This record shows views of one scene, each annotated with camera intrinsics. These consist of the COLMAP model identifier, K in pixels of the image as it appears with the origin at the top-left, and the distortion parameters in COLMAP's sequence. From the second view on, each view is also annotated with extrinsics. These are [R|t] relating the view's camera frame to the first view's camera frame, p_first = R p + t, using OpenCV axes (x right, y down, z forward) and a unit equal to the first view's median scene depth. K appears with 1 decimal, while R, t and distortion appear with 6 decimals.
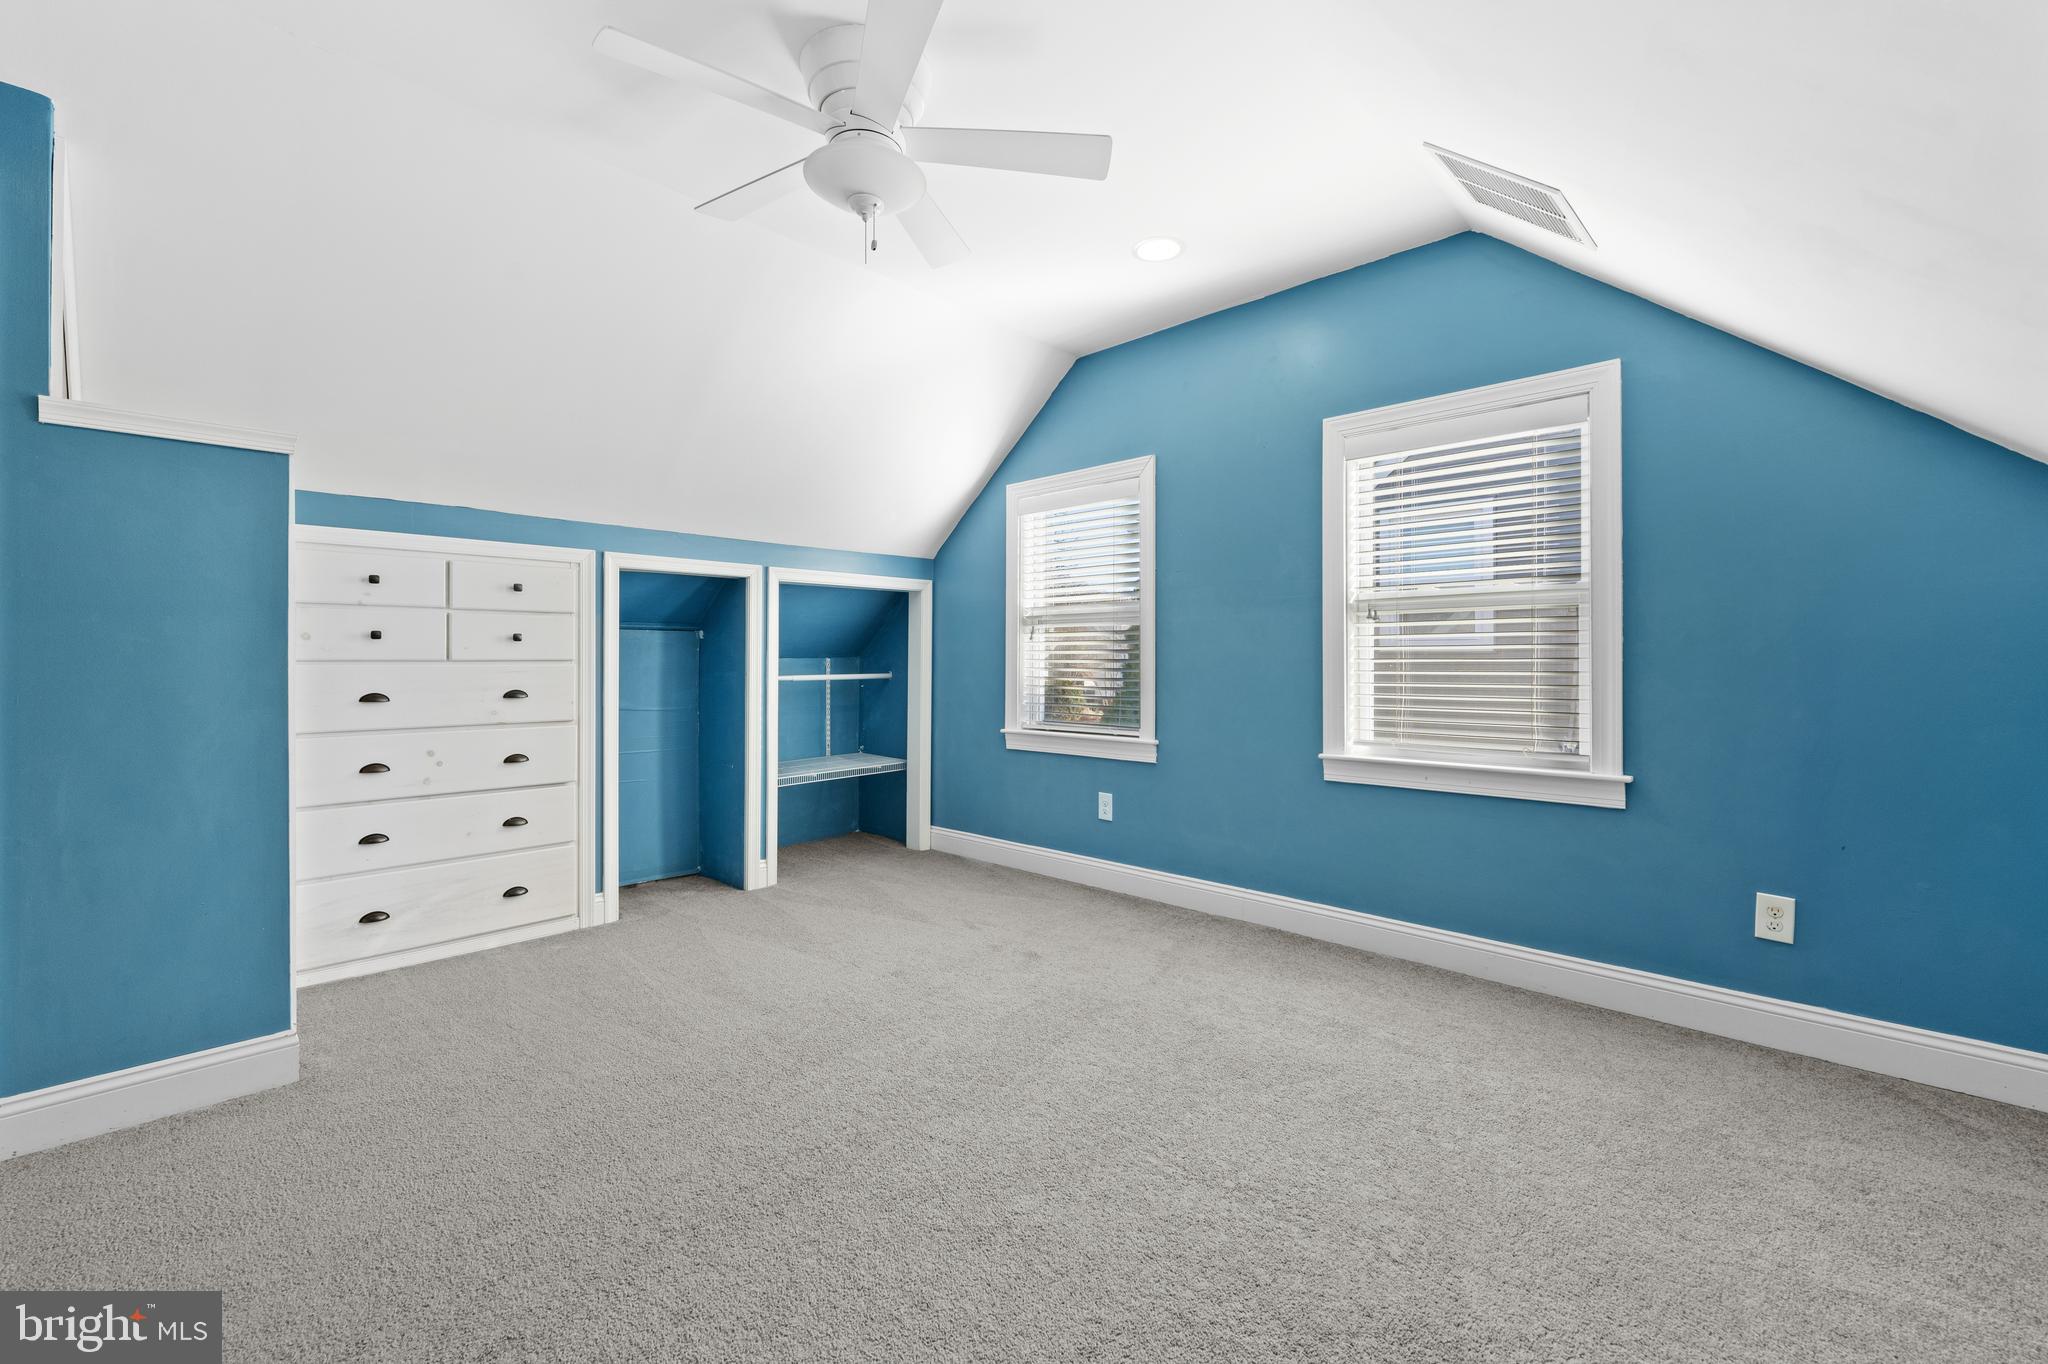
lens RADIAL K [[824.4, 0, 1013.6], [0, 824.4, 667.6], [0, 0, 1]] dist [0.002441, -0.000903]
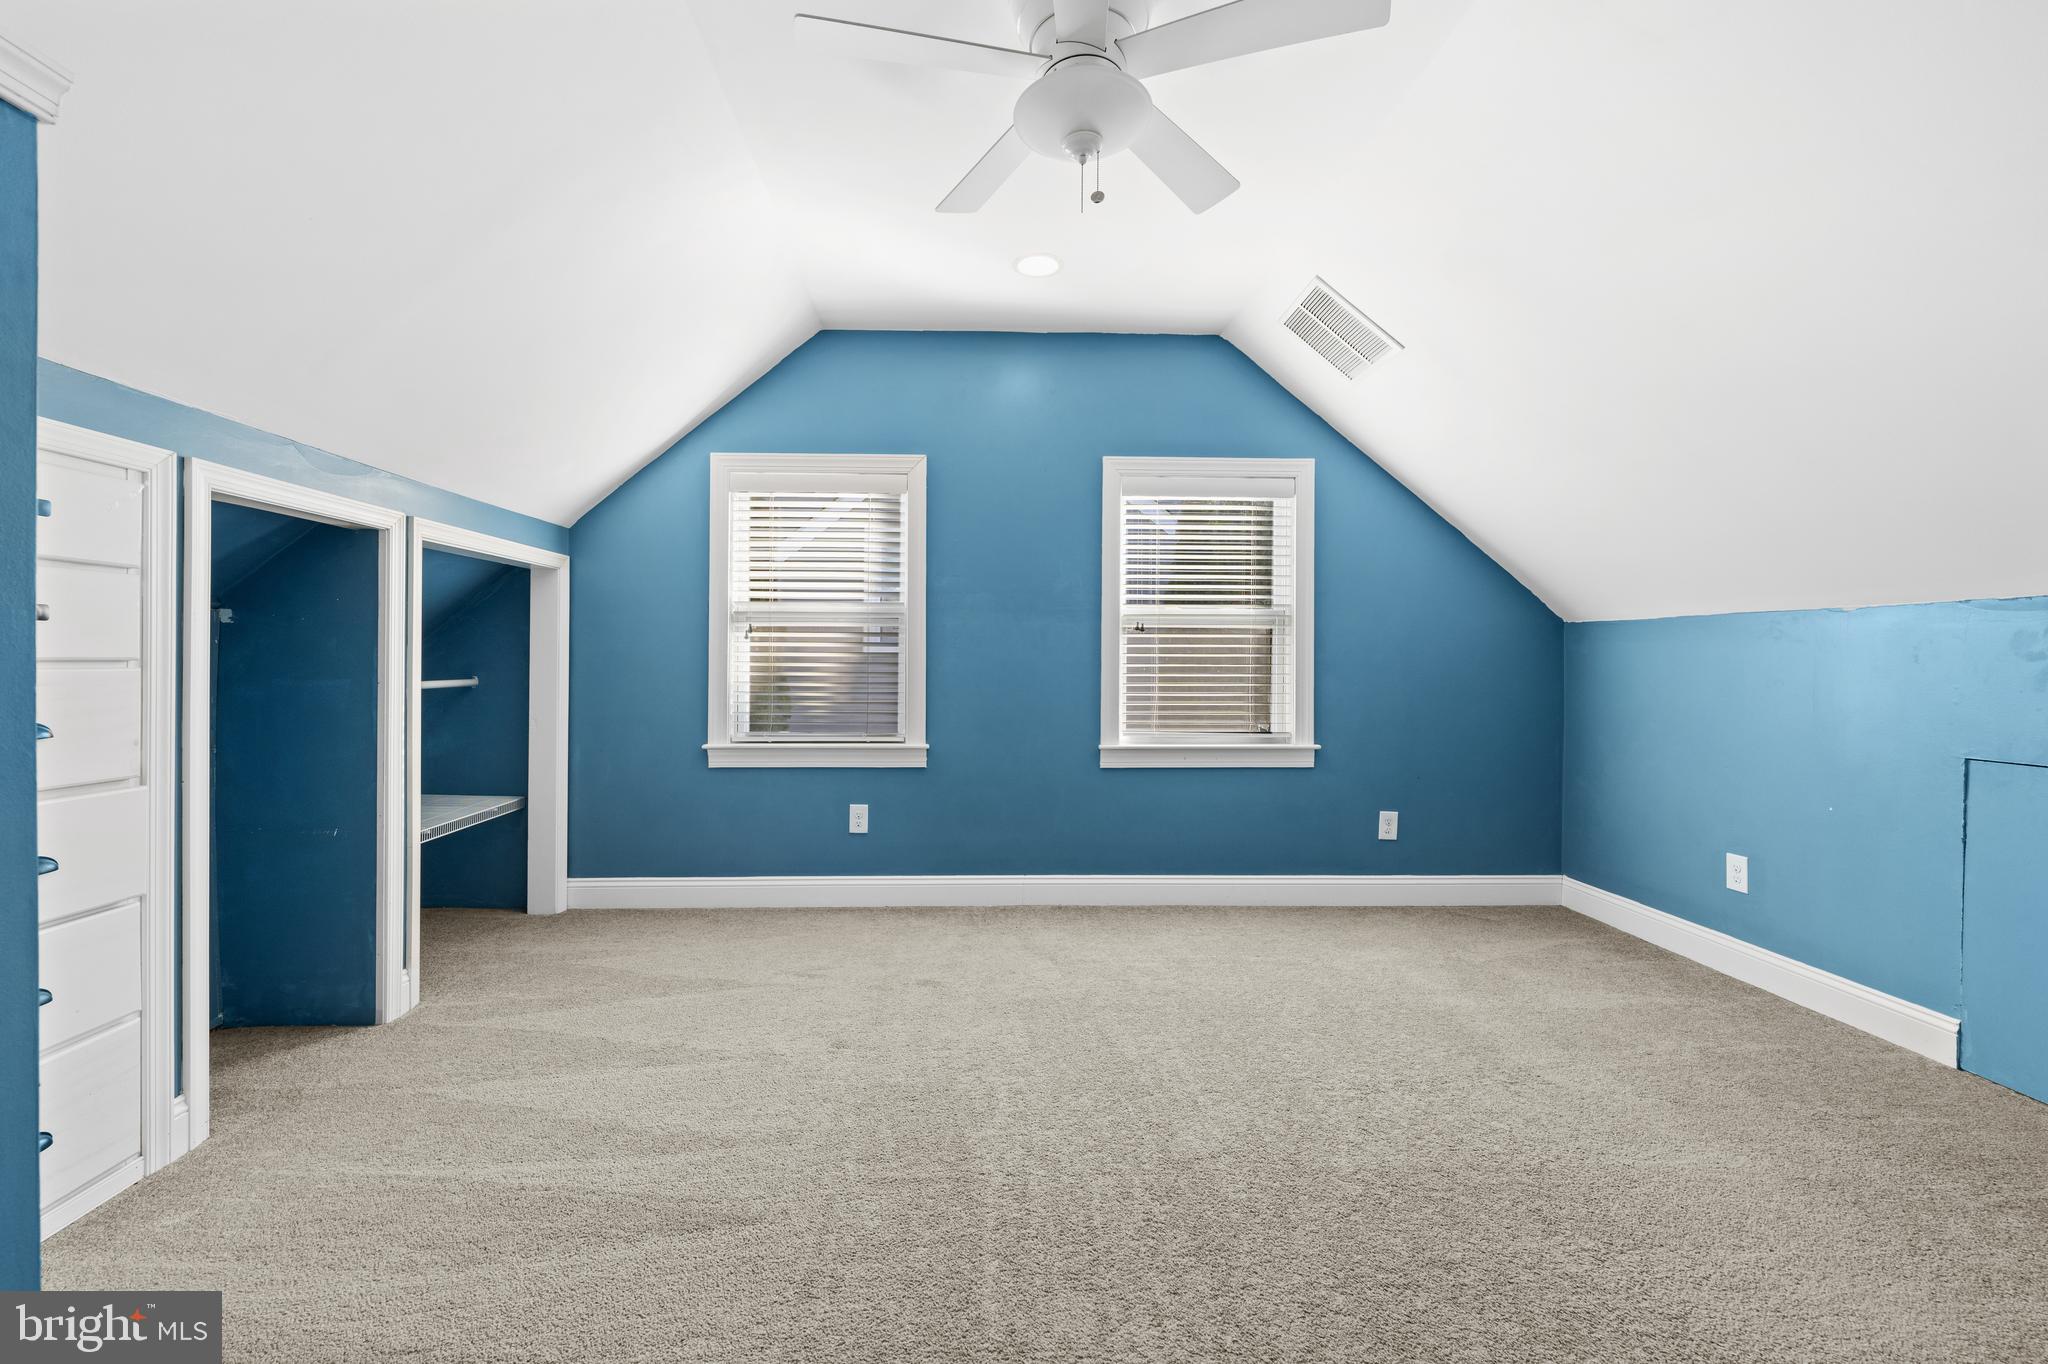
lens RADIAL K [[824.4, 0, 1004.7], [0, 824.4, 672.7], [0, 0, 1]] dist [0.002441, -0.000903]
pose [[0.713915, -0.003523, 0.700223, -0.484586], [0.000376, 0.999989, 0.004648, -0.002491], [-0.700232, -0.003055, 0.713909, 0.243400]]
